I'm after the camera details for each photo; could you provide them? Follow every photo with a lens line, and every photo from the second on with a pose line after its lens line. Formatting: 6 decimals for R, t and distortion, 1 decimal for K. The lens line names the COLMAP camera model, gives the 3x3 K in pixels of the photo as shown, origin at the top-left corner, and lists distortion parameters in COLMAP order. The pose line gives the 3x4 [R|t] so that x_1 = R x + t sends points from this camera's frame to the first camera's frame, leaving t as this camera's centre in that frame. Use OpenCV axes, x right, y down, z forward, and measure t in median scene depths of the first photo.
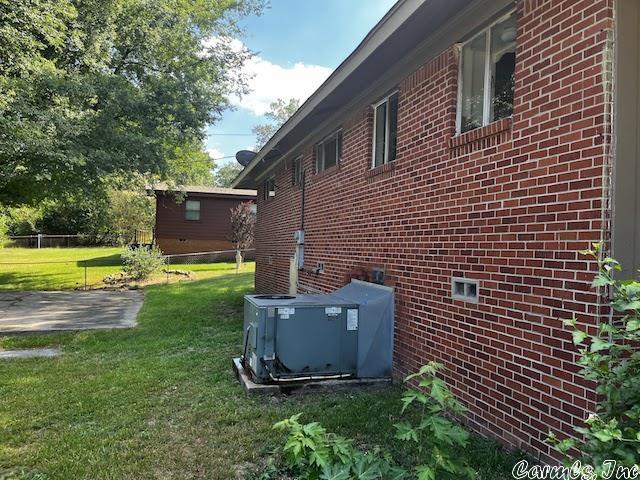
lens RADIAL K [[487.7, 0, 320.0], [0, 487.7, 240.0], [0, 0, 1]] dist [0.092568, -0.110625]
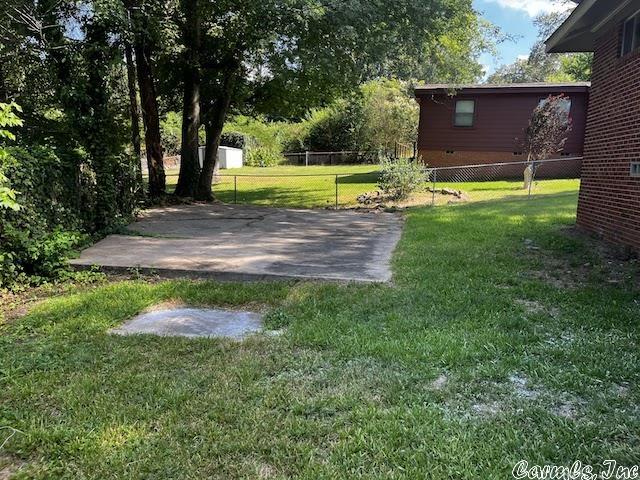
lens RADIAL K [[487.7, 0, 320.0], [0, 487.7, 240.0], [0, 0, 1]] dist [0.092568, -0.110625]
pose [[0.872284, 0.072717, -0.483562, -0.085247], [0.003939, 0.987804, 0.155650, 0.020637], [0.488983, -0.137676, 0.861360, 0.237509]]
